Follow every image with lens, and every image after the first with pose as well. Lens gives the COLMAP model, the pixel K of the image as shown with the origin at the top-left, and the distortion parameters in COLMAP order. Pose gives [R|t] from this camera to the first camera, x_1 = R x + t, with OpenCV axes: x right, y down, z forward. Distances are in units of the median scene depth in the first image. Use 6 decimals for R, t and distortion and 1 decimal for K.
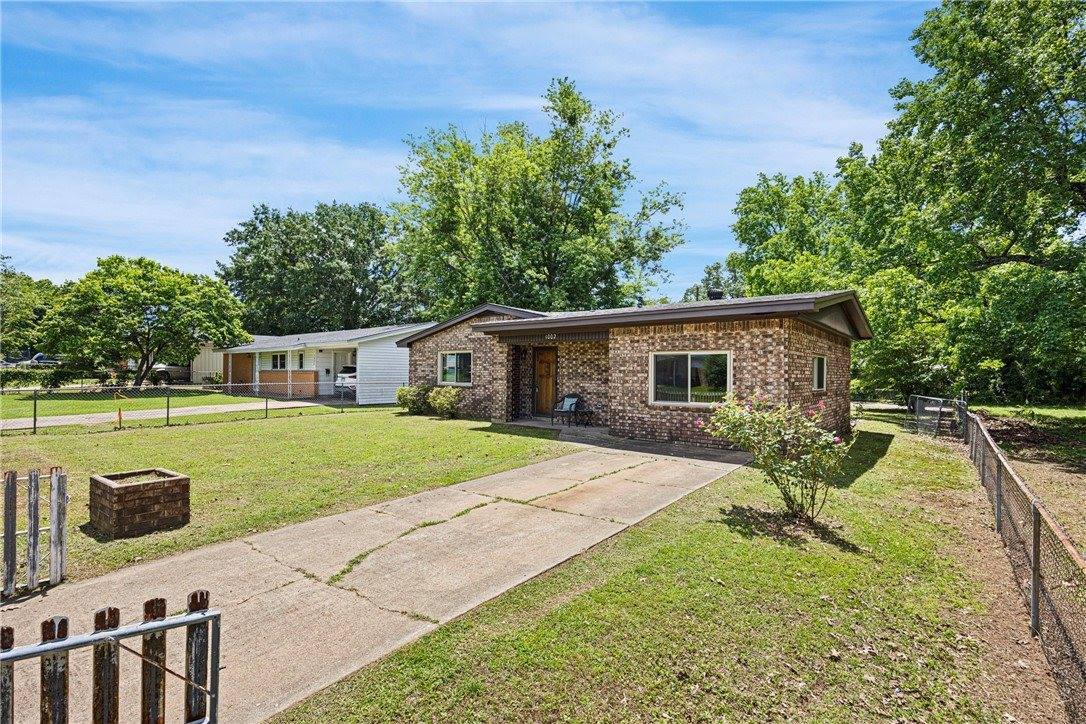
lens RADIAL K [[508.1, 0, 541.6], [0, 508.1, 363.1], [0, 0, 1]] dist [-0.020852, -0.000736]
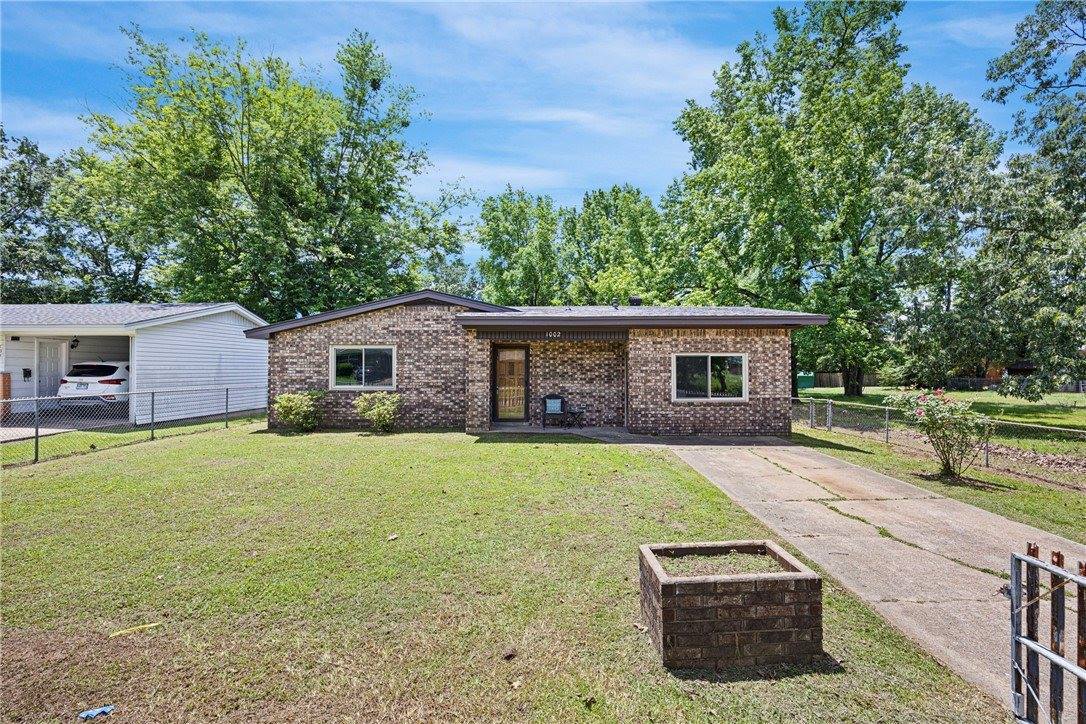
lens RADIAL K [[508.1, 0, 545.0], [0, 508.1, 362.9], [0, 0, 1]] dist [-0.020852, -0.000736]
pose [[0.778947, -0.001068, 0.627089, -0.670439], [-0.004952, 0.999957, 0.007855, -0.008139], [-0.627070, -0.009224, 0.778908, 0.327289]]
